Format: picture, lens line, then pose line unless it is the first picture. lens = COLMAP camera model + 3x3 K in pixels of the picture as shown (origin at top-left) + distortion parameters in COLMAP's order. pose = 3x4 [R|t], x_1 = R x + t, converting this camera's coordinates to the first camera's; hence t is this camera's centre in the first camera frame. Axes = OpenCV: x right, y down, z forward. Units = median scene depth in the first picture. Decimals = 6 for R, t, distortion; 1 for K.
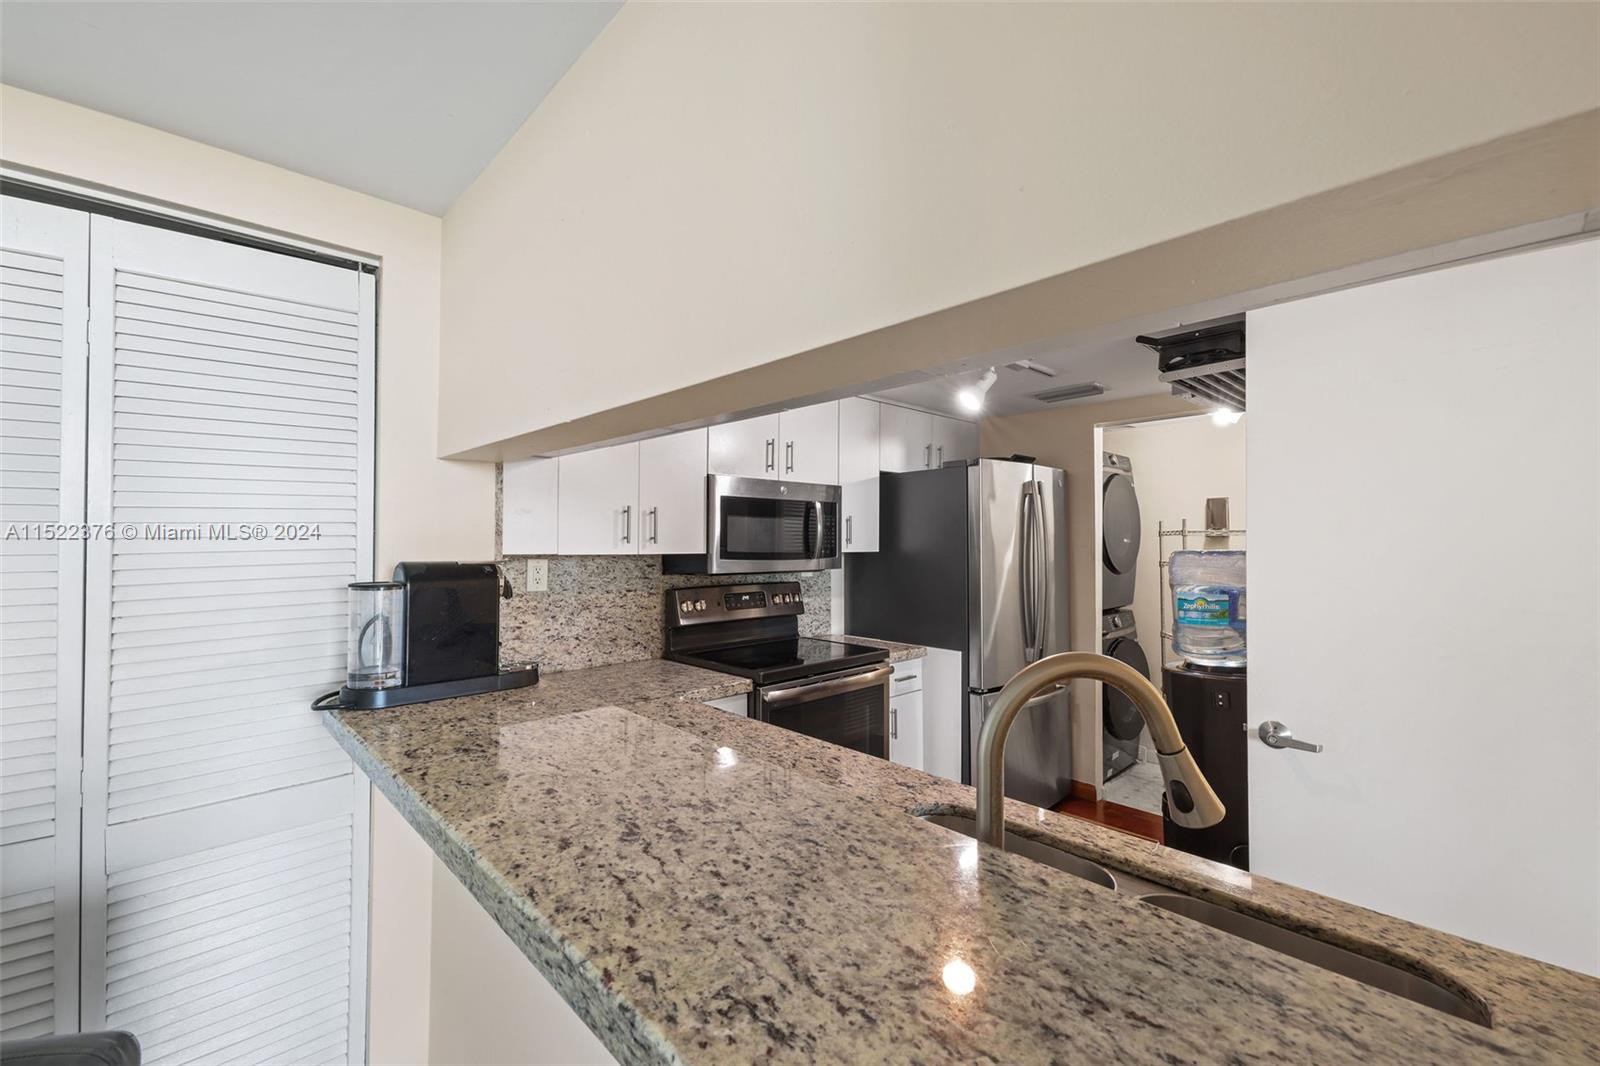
lens RADIAL K [[676.9, 0, 820.0], [0, 676.9, 539.3], [0, 0, 1]] dist [0.001319, -0.000014]
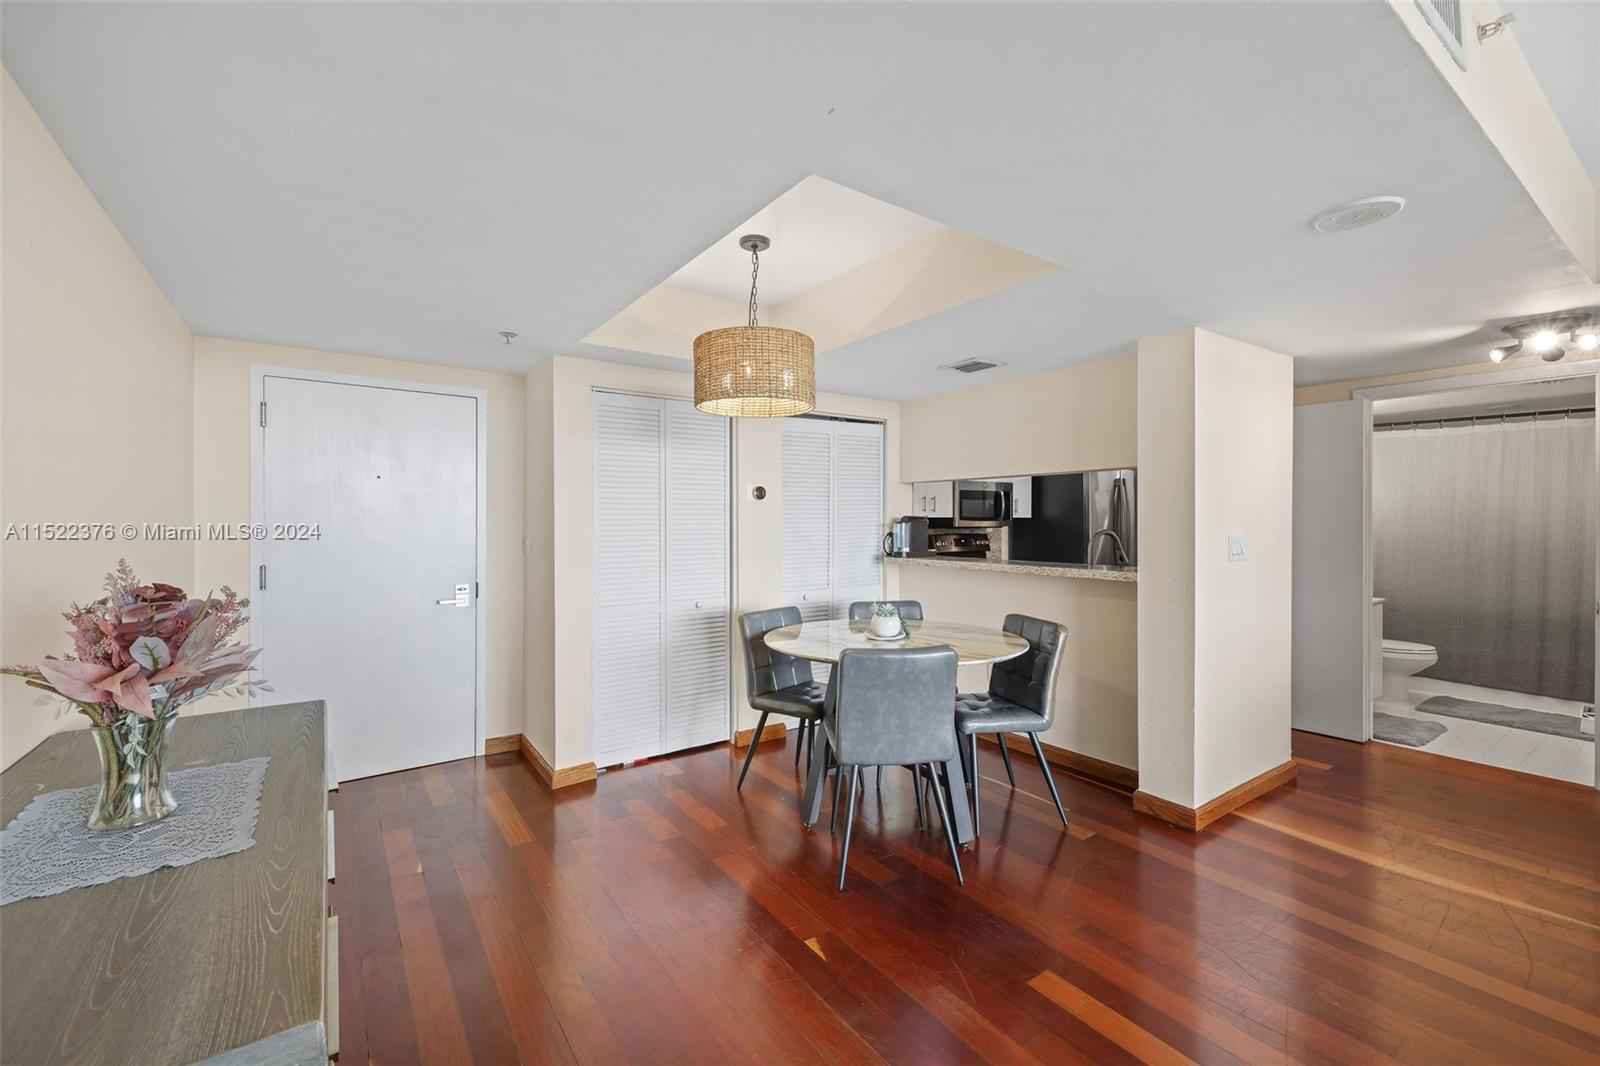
lens RADIAL K [[662.3, 0, 801.3], [0, 662.3, 518.9], [0, 0, 1]] dist [0.002946, 0.000200]
pose [[0.985212, -0.003047, -0.171313, -0.275225], [0.004131, 0.999974, 0.005973, 0.010854], [0.171291, -0.006593, 0.985198, -1.101450]]
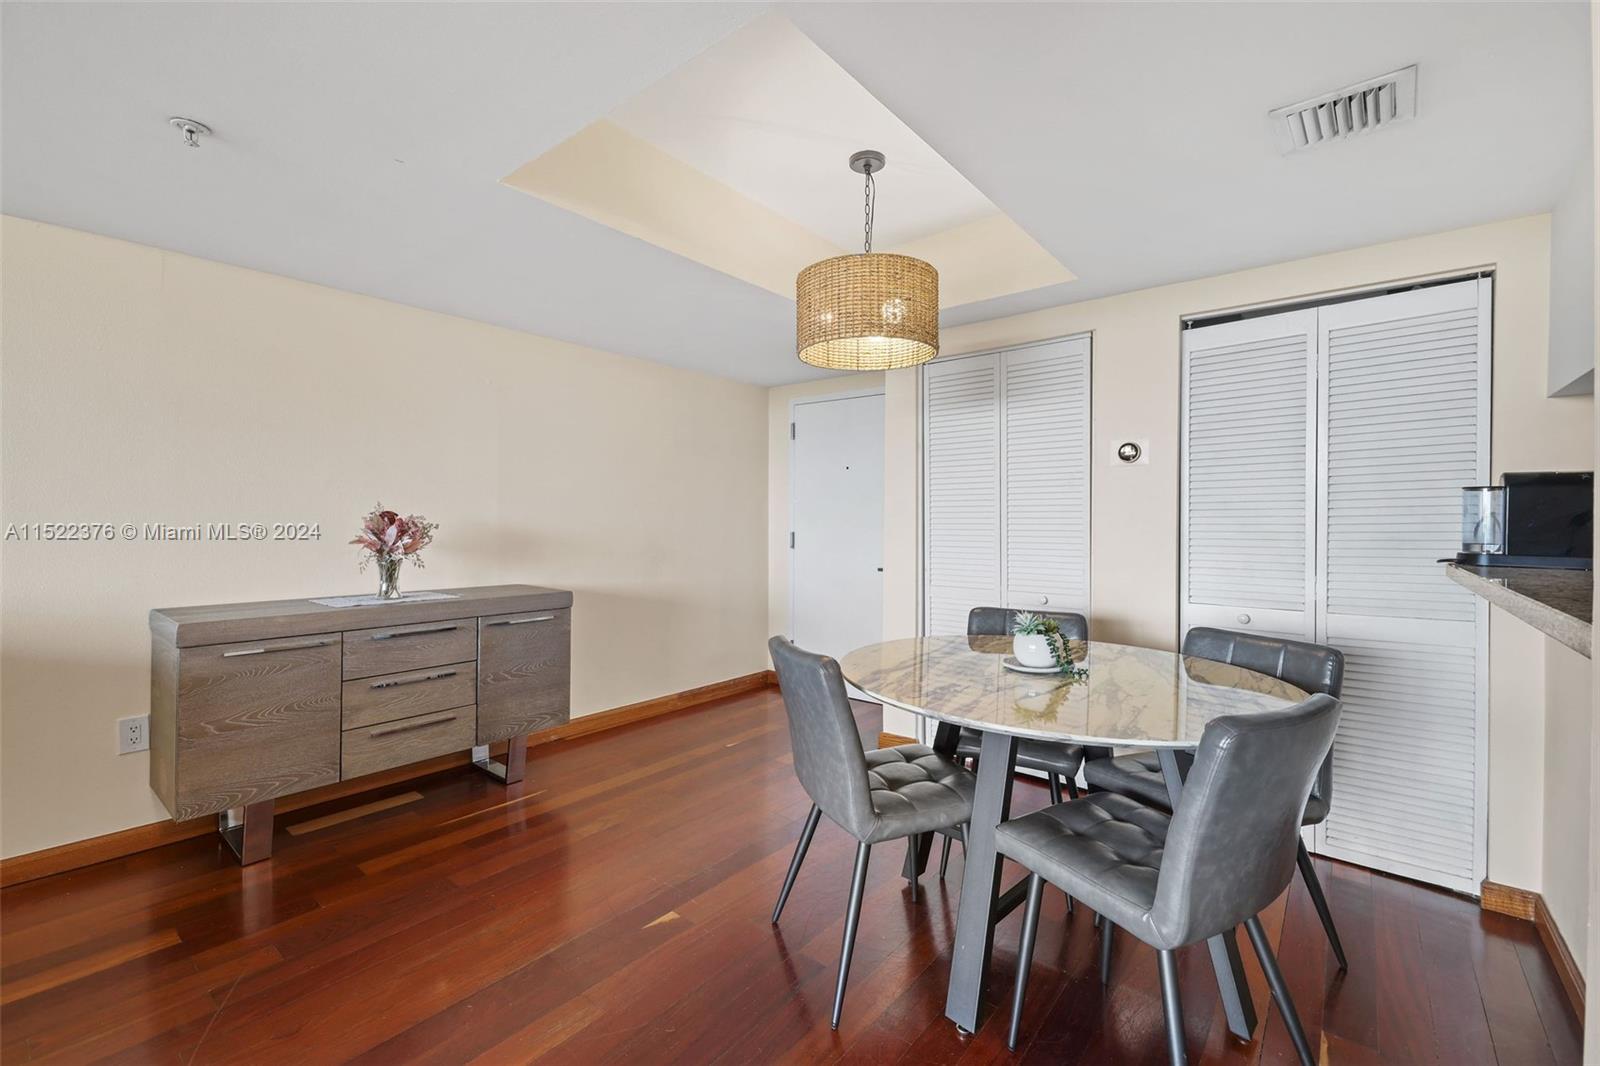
lens RADIAL K [[662.3, 0, 801.3], [0, 662.3, 518.9], [0, 0, 1]] dist [0.002946, 0.000200]
pose [[0.109609, 0.002510, -0.993972, 0.306241], [0.009911, 0.999944, 0.003618, 0.052314], [0.993925, -0.010248, 0.109578, -0.319245]]
